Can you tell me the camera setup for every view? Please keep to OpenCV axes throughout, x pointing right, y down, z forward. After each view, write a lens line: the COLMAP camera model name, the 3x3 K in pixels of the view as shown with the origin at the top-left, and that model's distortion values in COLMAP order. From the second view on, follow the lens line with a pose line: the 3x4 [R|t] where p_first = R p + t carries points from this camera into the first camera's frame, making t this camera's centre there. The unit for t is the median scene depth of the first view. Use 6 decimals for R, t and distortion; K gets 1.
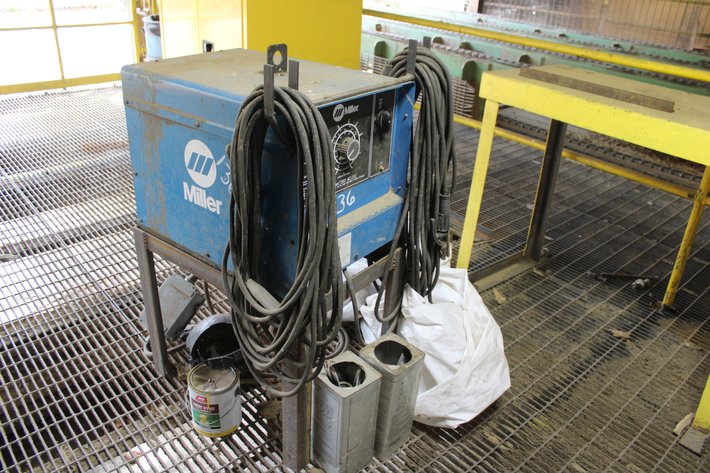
lens RADIAL K [[579.6, 0, 354.0], [0, 579.6, 238.8], [0, 0, 1]] dist [-0.119800, 0.041513]
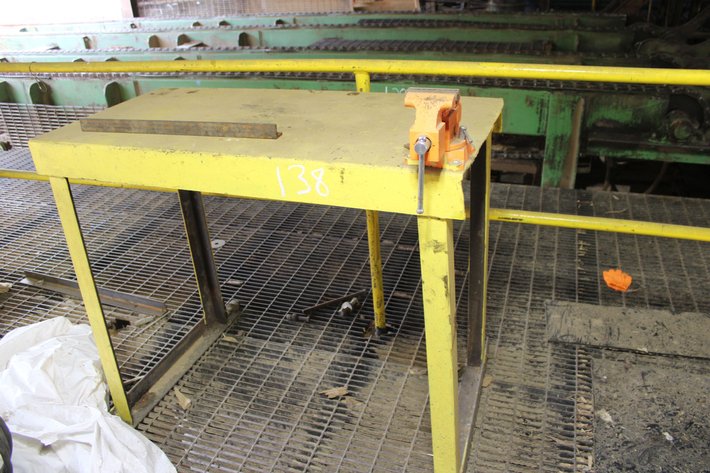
lens RADIAL K [[579.6, 0, 357.4], [0, 579.6, 236.1], [0, 0, 1]] dist [-0.119800, 0.041513]
pose [[0.863107, -0.322151, 0.388929, 0.219272], [0.316132, 0.945219, 0.081370, -0.090346], [-0.393837, 0.052722, 0.917667, 0.188189]]
